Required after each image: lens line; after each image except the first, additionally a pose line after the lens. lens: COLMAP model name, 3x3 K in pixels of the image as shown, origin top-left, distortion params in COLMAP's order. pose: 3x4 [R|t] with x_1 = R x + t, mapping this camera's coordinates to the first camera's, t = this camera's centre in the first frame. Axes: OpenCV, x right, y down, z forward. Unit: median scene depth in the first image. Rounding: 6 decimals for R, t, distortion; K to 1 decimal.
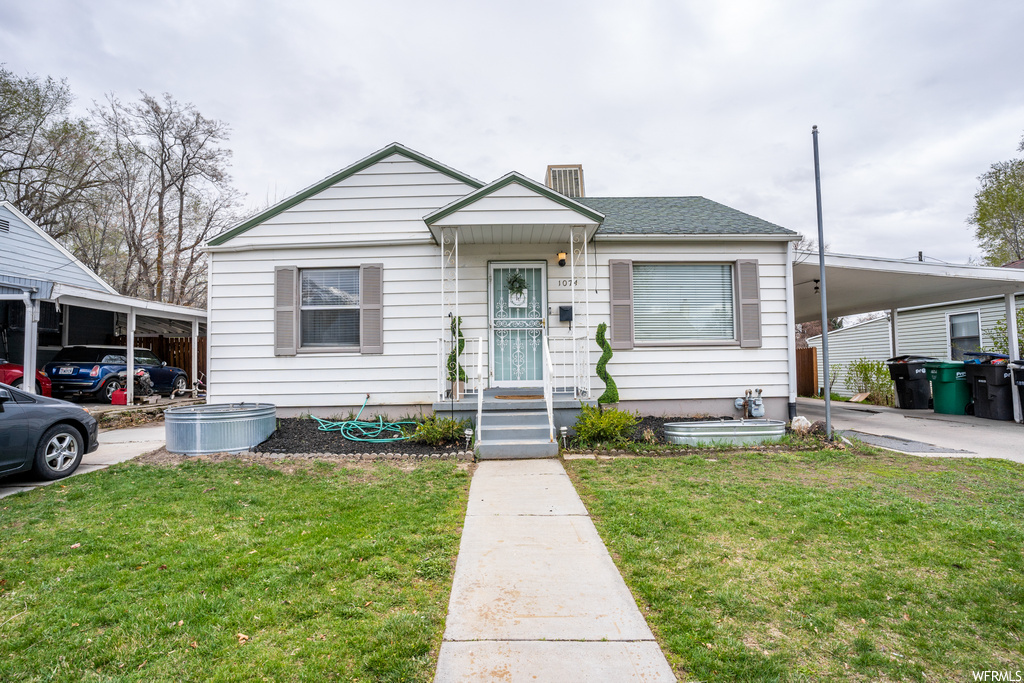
lens RADIAL K [[511.1, 0, 505.4], [0, 511.1, 340.5], [0, 0, 1]] dist [-0.032136, 0.008388]
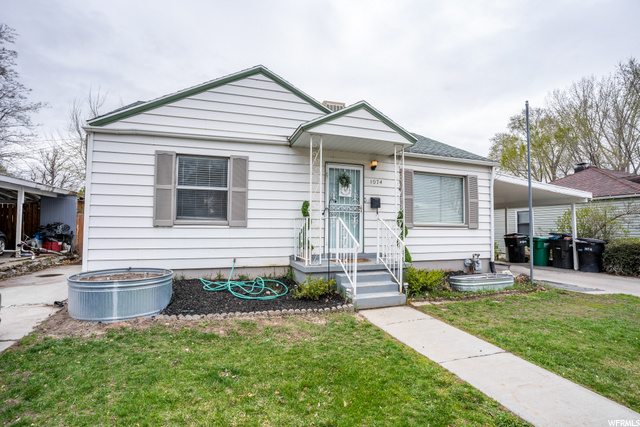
lens RADIAL K [[319.4, 0, 320.5], [0, 319.4, 213.2], [0, 0, 1]] dist [-0.032136, 0.008388]
pose [[0.945053, 0.038380, 0.324657, -0.327116], [-0.036277, 0.999263, -0.012530, -0.005170], [-0.324899, 0.000064, 0.945749, 0.183999]]
